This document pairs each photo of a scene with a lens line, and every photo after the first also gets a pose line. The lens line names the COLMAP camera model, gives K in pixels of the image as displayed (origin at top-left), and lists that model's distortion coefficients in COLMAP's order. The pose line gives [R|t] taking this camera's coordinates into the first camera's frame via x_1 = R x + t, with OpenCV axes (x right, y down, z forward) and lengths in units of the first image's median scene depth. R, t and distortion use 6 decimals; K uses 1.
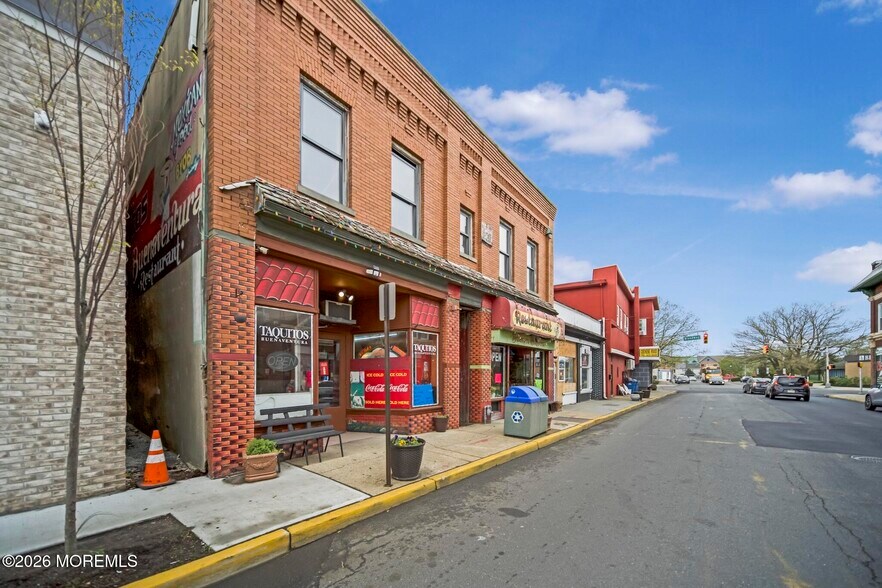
lens RADIAL K [[334.0, 0, 439.6], [0, 334.0, 373.5], [0, 0, 1]] dist [0.000262, 0.000147]
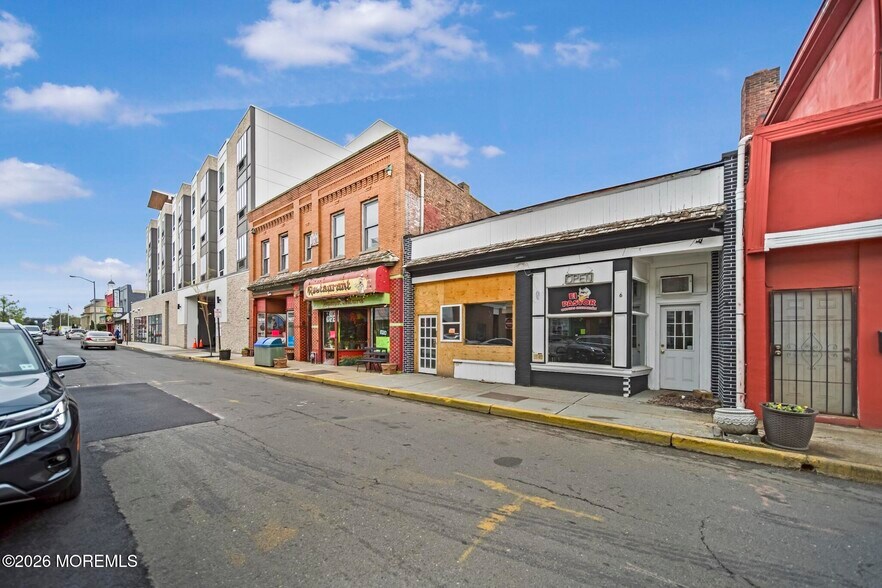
lens RADIAL K [[323.2, 0, 431.0], [0, 323.2, 333.5], [0, 0, 1]] dist [-0.001227, 0.000081]
pose [[0.009543, 0.000673, -0.999954, 1.396444], [0.001335, 0.999999, 0.000685, 0.009393], [0.999954, -0.001342, 0.009542, 1.308965]]
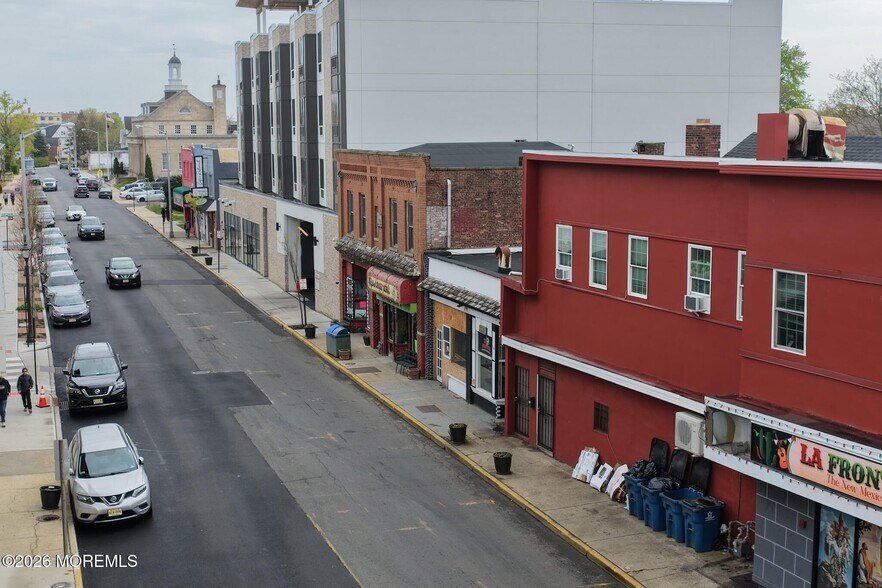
lens RADIAL K [[1195.3, 0, 441.0], [0, 1195.3, 294.0], [0, 0, 1]] dist [-0.008696, 0.014071]
pose [[-0.520318, 0.120335, -0.845451, 3.668192], [0.014277, 0.991109, 0.132281, -0.663931], [0.853853, 0.056758, -0.517411, 3.291330]]
